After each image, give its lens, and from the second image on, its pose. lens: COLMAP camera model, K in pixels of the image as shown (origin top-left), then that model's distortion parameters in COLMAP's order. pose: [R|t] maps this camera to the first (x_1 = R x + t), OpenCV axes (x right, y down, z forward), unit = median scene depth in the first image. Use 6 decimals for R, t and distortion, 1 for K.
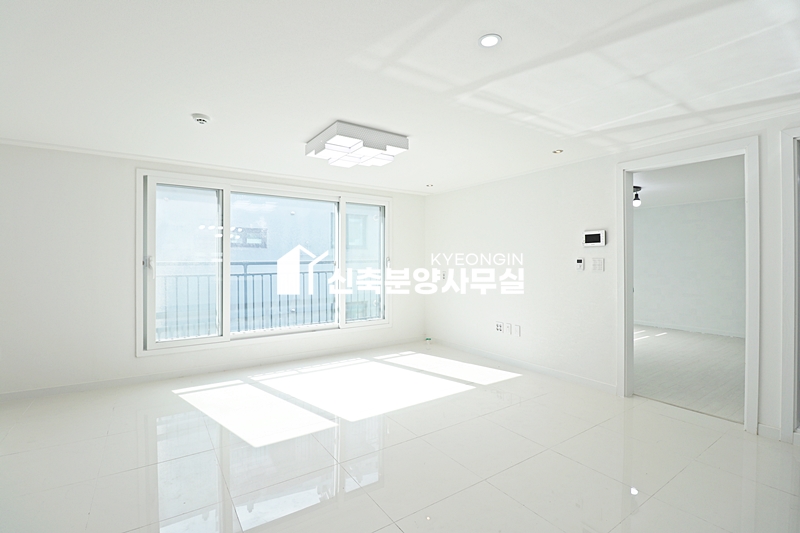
lens RADIAL K [[374.0, 0, 384.4], [0, 374.0, 257.4], [0, 0, 1]] dist [-0.011738, -0.001777]
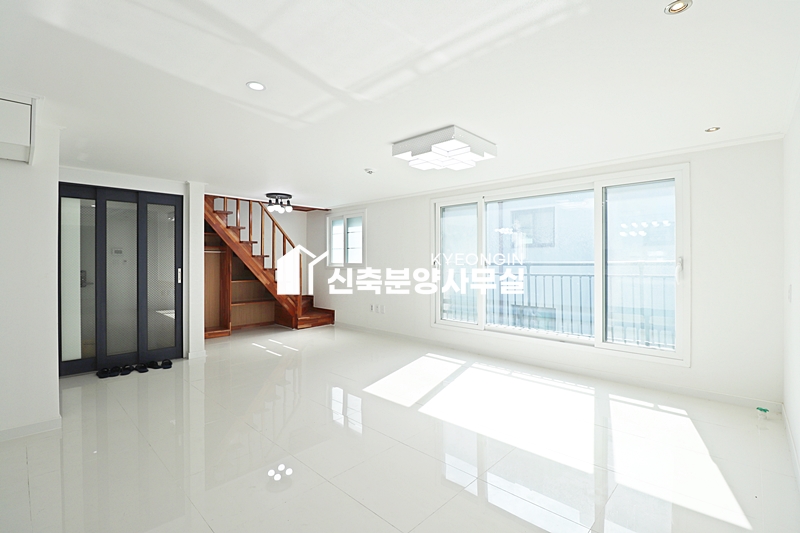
lens RADIAL K [[374.0, 0, 405.3], [0, 374.0, 261.1], [0, 0, 1]] dist [-0.011738, -0.001777]
pose [[0.221226, 0.003912, -0.975215, 0.775308], [0.009833, 0.999932, 0.006242, -0.003734], [0.975173, -0.010970, 0.221173, 0.582181]]
